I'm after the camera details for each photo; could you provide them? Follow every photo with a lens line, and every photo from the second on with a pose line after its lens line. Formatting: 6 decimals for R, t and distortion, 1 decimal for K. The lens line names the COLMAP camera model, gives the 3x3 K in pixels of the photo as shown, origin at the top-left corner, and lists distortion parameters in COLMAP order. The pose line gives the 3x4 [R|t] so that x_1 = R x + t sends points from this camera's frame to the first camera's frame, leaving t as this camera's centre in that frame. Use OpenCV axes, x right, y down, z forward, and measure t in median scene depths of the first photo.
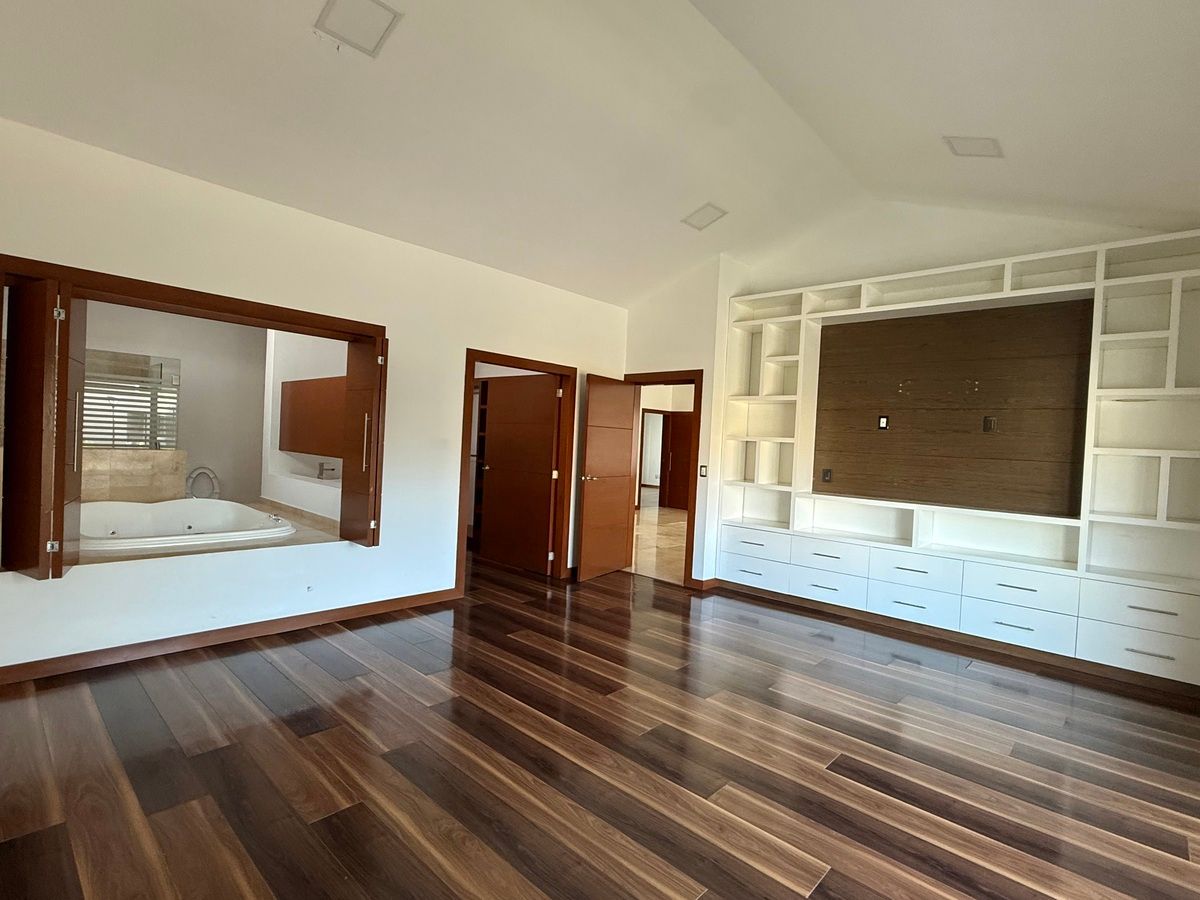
lens RADIAL K [[586.1, 0, 600.0], [0, 586.1, 450.0], [0, 0, 1]] dist [-0.002718, -0.000594]
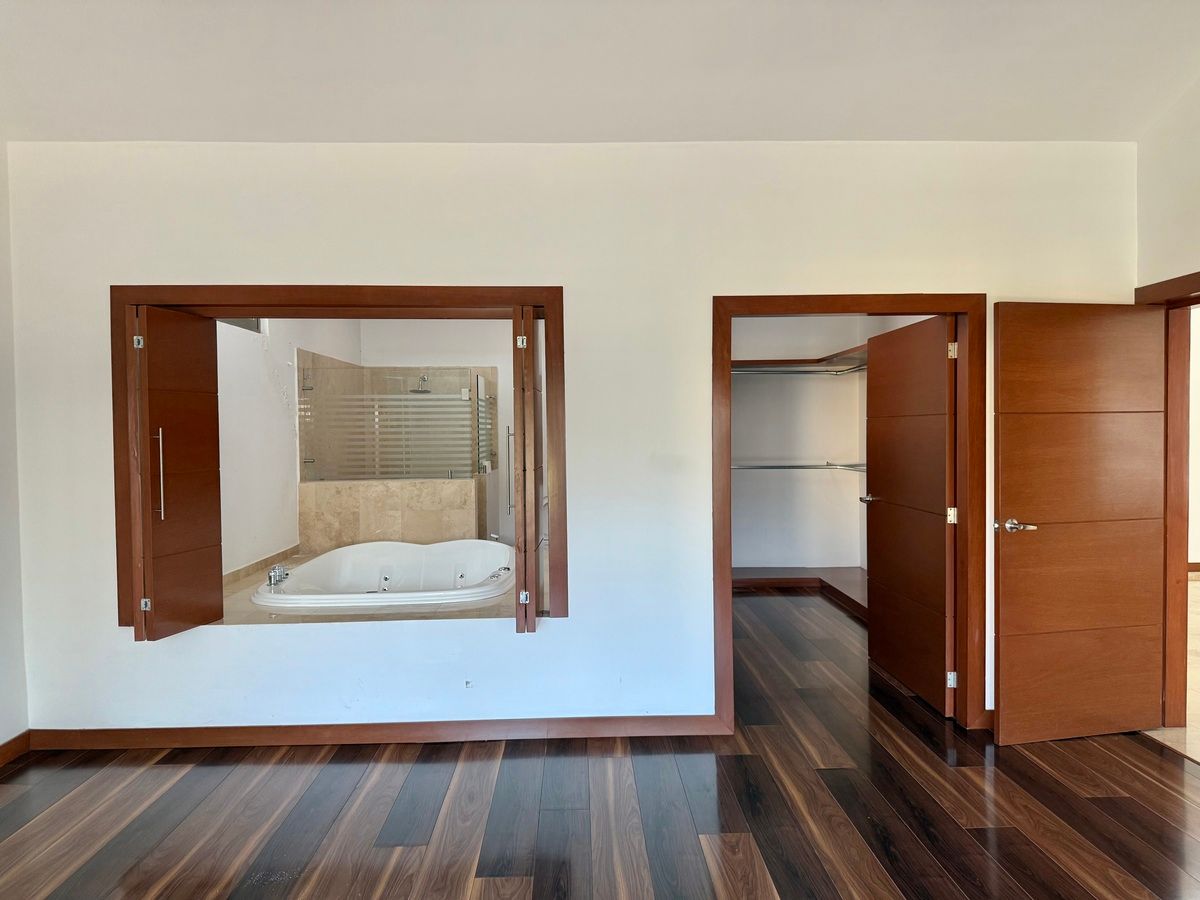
lens RADIAL K [[838.8, 0, 600.0], [0, 838.8, 450.0], [0, 0, 1]] dist [0.084987, -0.135081]
pose [[0.701181, -0.039198, -0.711905, 0.274319], [0.034788, 0.999179, -0.020751, -0.010635], [0.712134, -0.010216, 0.701970, 0.339676]]
